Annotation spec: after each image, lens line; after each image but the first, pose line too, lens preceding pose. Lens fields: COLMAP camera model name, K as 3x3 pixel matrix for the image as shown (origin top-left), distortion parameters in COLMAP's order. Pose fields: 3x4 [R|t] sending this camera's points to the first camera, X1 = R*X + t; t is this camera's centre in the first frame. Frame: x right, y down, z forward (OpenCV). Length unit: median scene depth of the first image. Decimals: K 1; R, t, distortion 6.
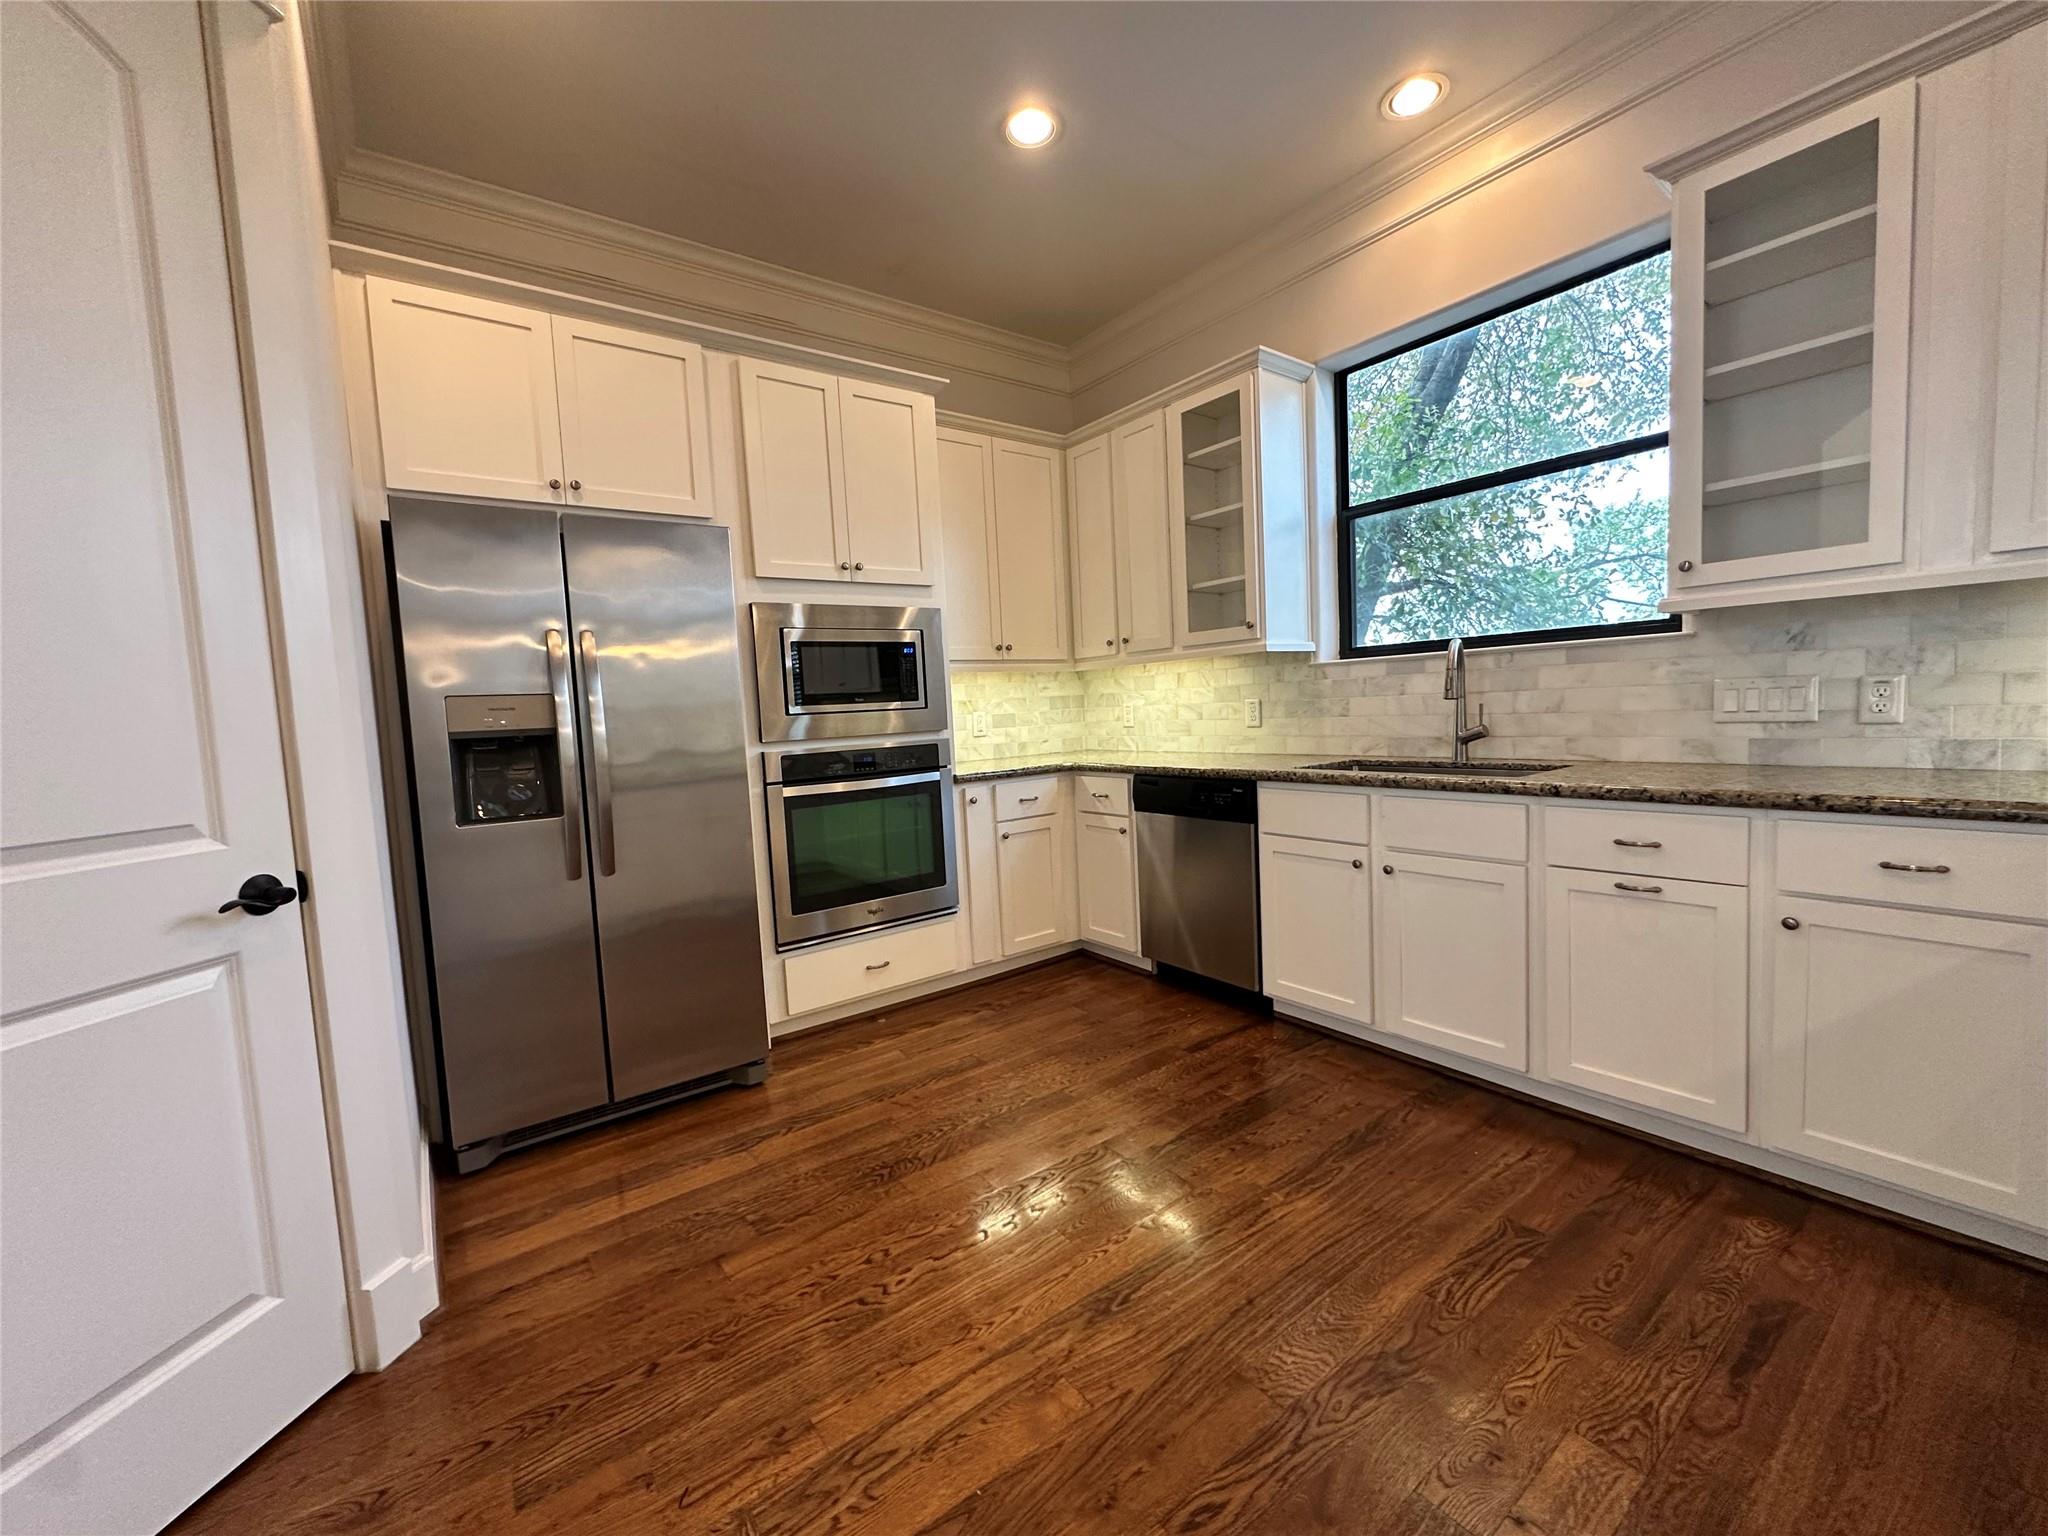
lens RADIAL K [[814.1, 0, 1020.9], [0, 814.1, 767.3], [0, 0, 1]] dist [-0.003870, 0.000495]
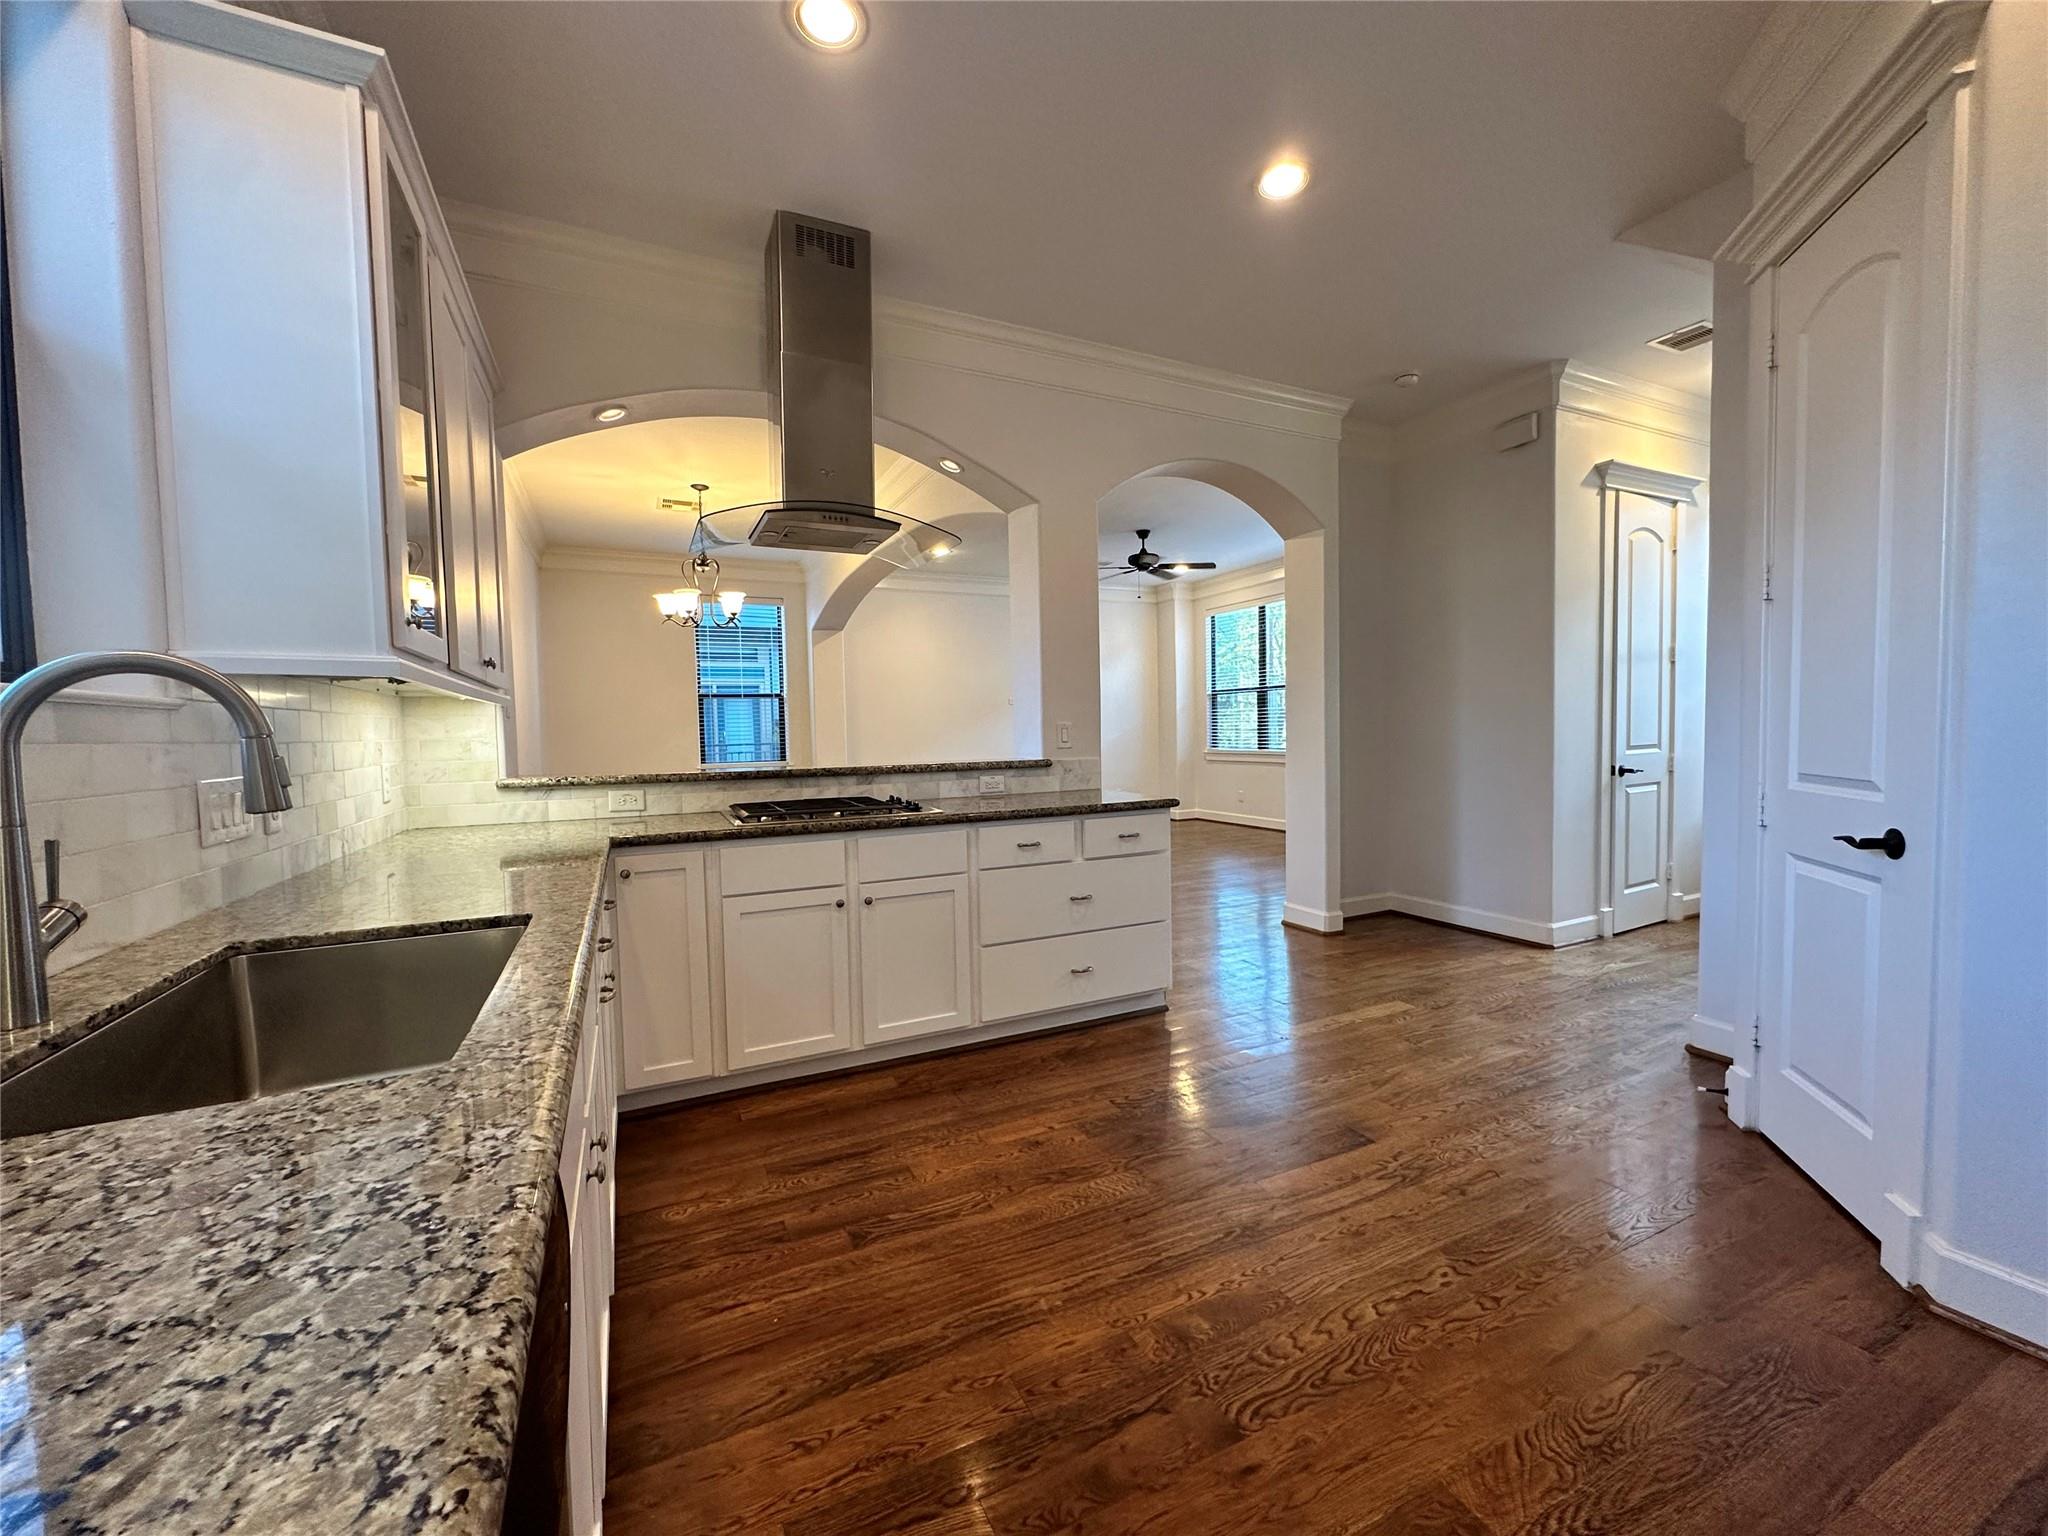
lens RADIAL K [[814.1, 0, 1022.3], [0, 814.1, 765.2], [0, 0, 1]] dist [-0.003870, 0.000495]
pose [[-0.980621, 0.062075, 0.185822, 0.110695], [0.083086, 0.990727, 0.107505, -0.132665], [-0.177426, 0.120861, -0.976685, 1.483357]]
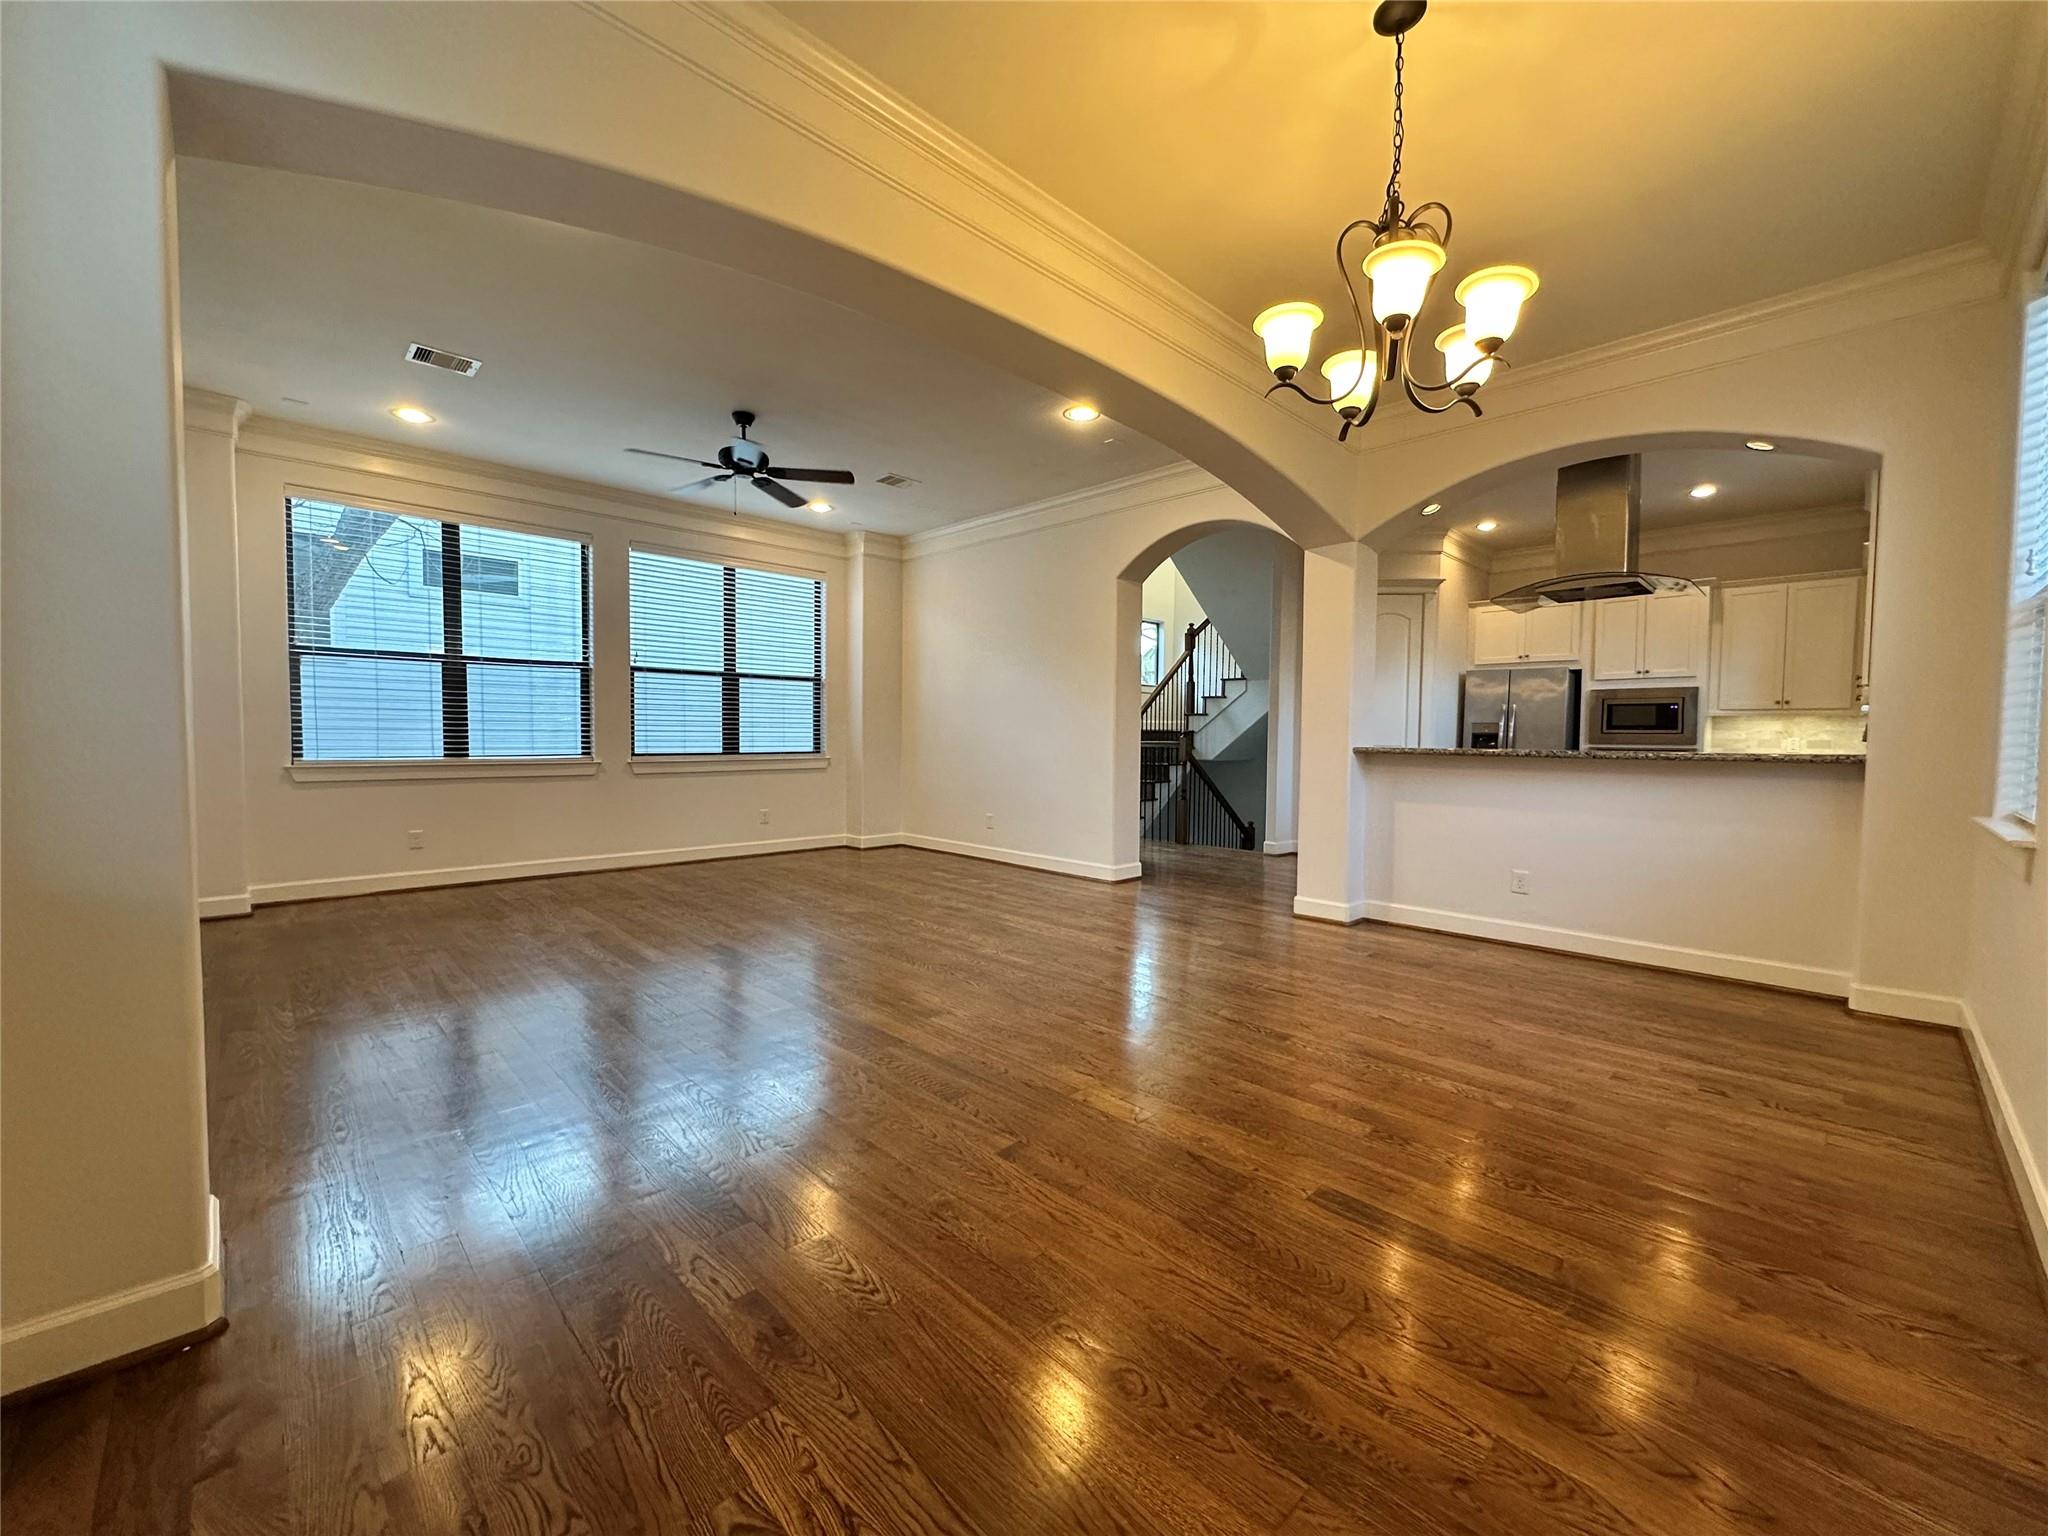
lens RADIAL K [[814.1, 0, 1022.6], [0, 814.1, 768.4], [0, 0, 1]] dist [-0.003870, 0.000495]
pose [[0.135670, 0.093339, -0.986348, 2.424983], [-0.090176, 0.992583, 0.081526, 0.000516], [0.986642, 0.077884, 0.143081, -1.389616]]
